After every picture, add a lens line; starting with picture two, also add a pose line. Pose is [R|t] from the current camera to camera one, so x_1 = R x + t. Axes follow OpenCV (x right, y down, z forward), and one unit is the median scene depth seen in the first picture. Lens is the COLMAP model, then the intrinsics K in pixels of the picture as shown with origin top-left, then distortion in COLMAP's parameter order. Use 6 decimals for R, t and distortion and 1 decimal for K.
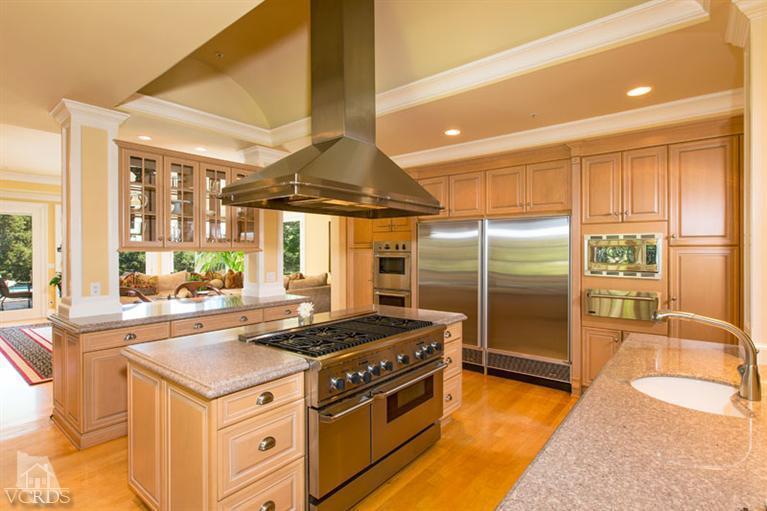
lens RADIAL K [[380.8, 0, 393.5], [0, 380.8, 253.4], [0, 0, 1]] dist [0.000687, -0.000528]
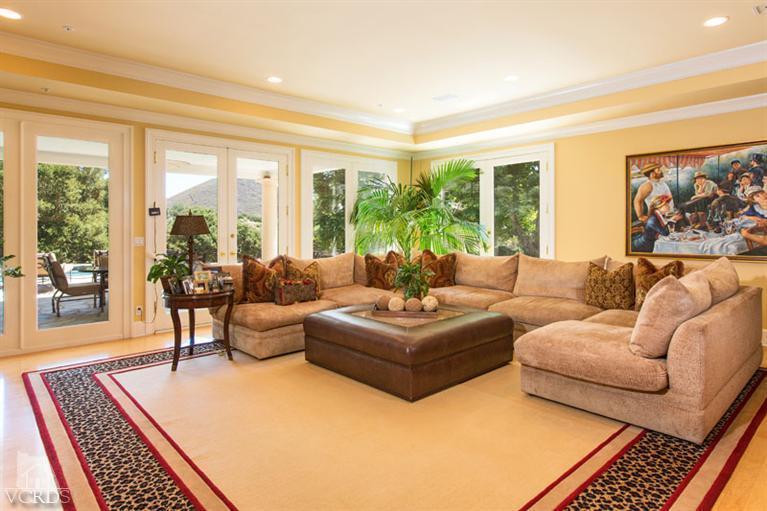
lens RADIAL K [[449.2, 0, 381.5], [0, 449.2, 226.2], [0, 0, 1]] dist [0.003395, 0.001116]
pose [[0.985370, -0.003712, -0.170389, -0.232877], [0.001893, 0.999940, -0.010832, 0.009774], [0.170419, 0.010351, 0.985317, 0.221845]]
